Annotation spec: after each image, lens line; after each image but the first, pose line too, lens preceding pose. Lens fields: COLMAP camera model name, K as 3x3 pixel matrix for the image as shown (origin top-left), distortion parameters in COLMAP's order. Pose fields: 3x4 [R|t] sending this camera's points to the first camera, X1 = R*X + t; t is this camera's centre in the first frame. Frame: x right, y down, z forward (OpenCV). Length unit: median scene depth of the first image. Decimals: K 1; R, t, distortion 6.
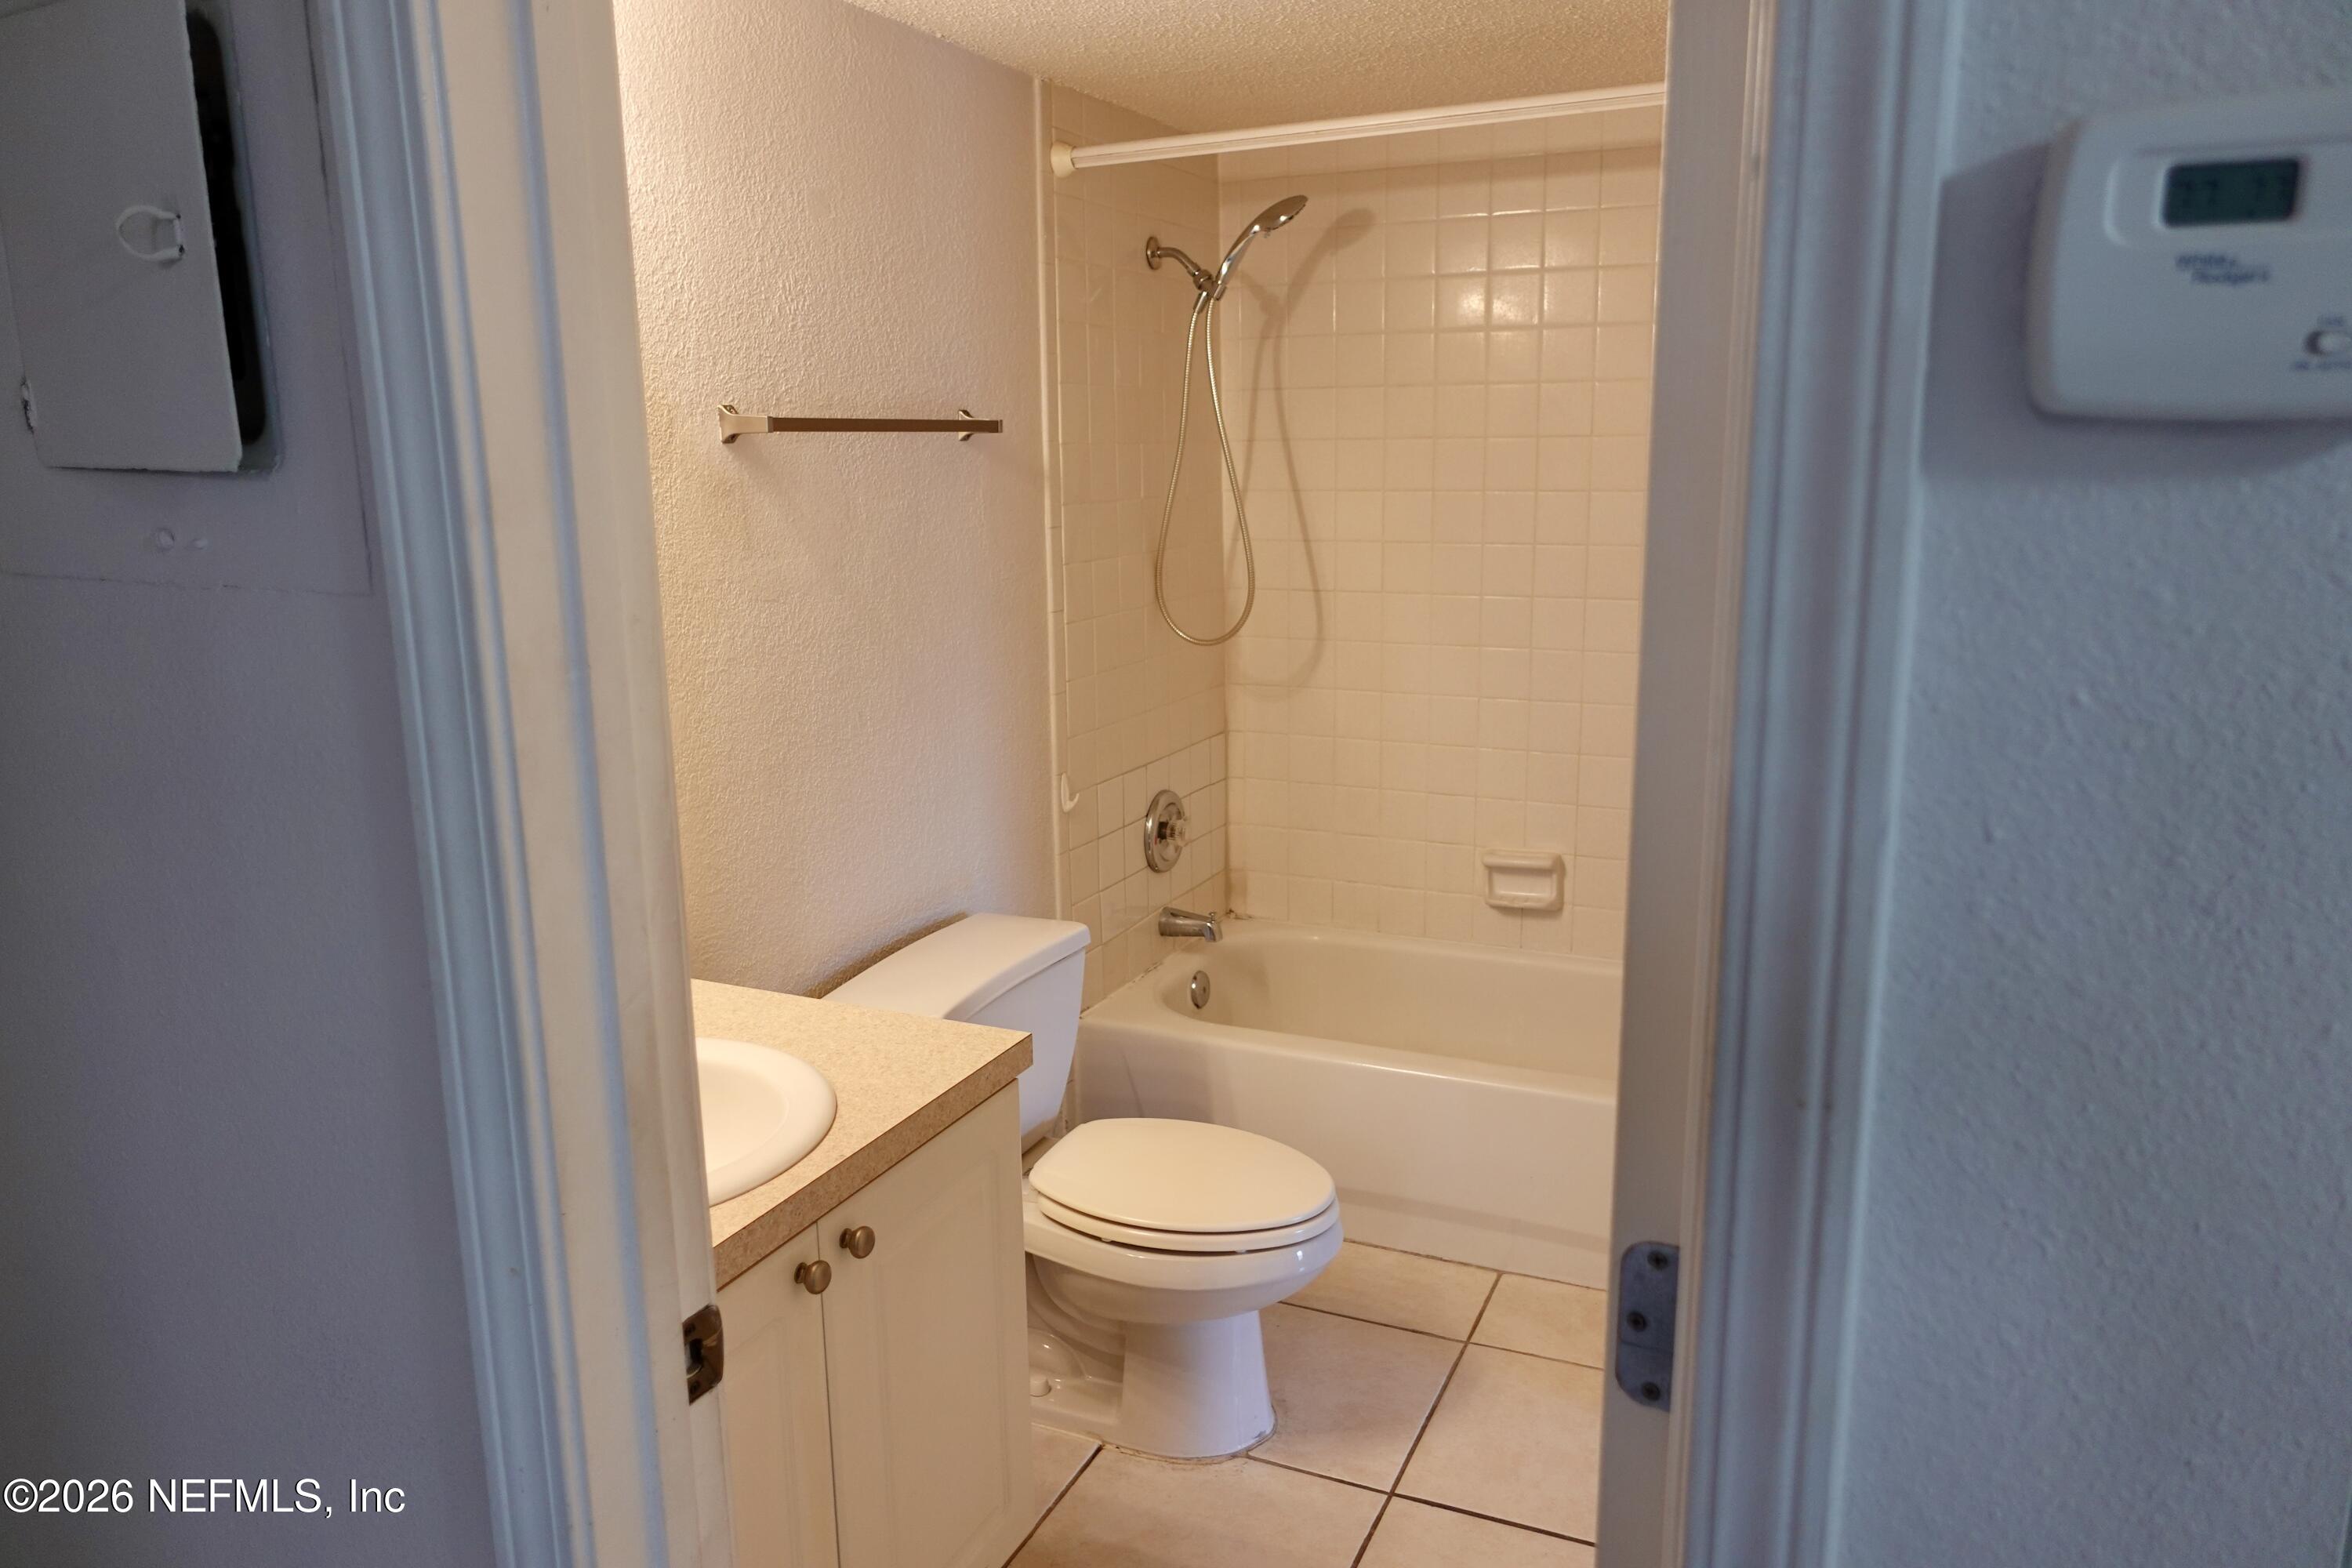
lens RADIAL K [[1615.1, 0, 1176.0], [0, 1615.1, 784.0], [0, 0, 1]] dist [0.000651, -0.000224]
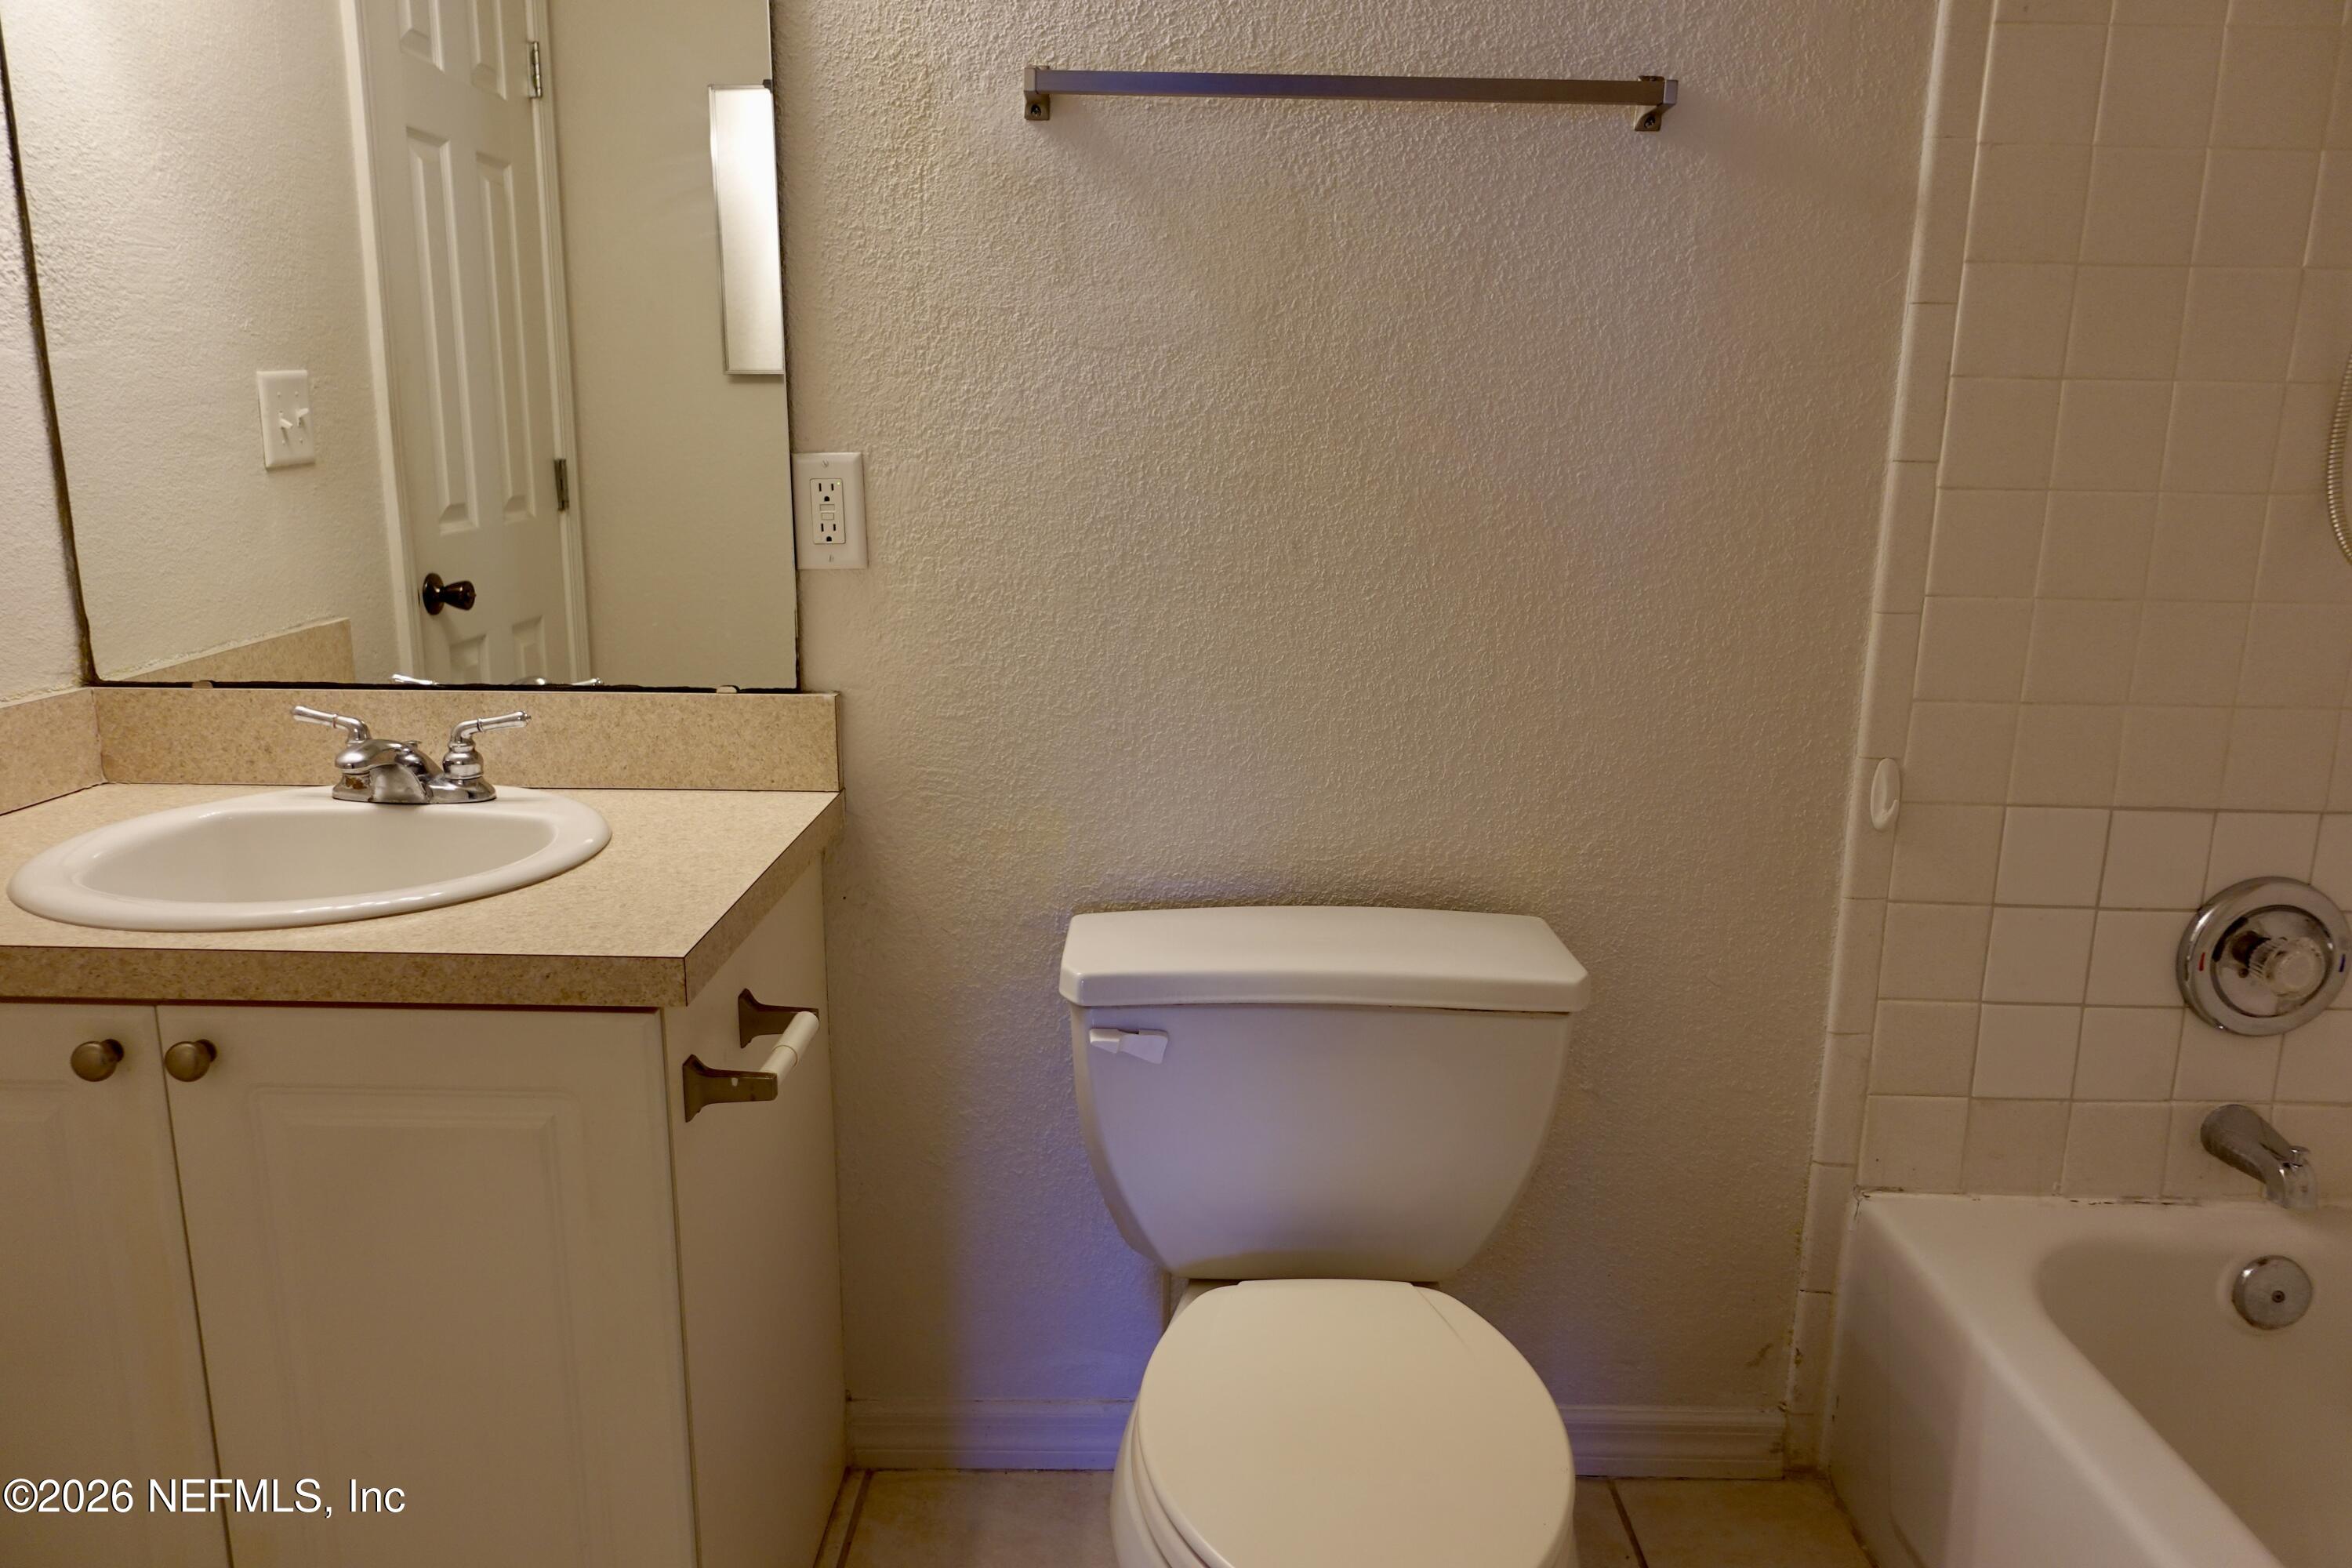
lens RADIAL K [[1615.1, 0, 1176.0], [0, 1615.1, 784.0], [0, 0, 1]] dist [0.000651, -0.000224]
pose [[0.406012, 0.220952, -0.886755, 0.419194], [-0.212085, 0.966621, 0.143747, -0.033767], [0.888918, 0.129704, 0.439320, 0.691551]]
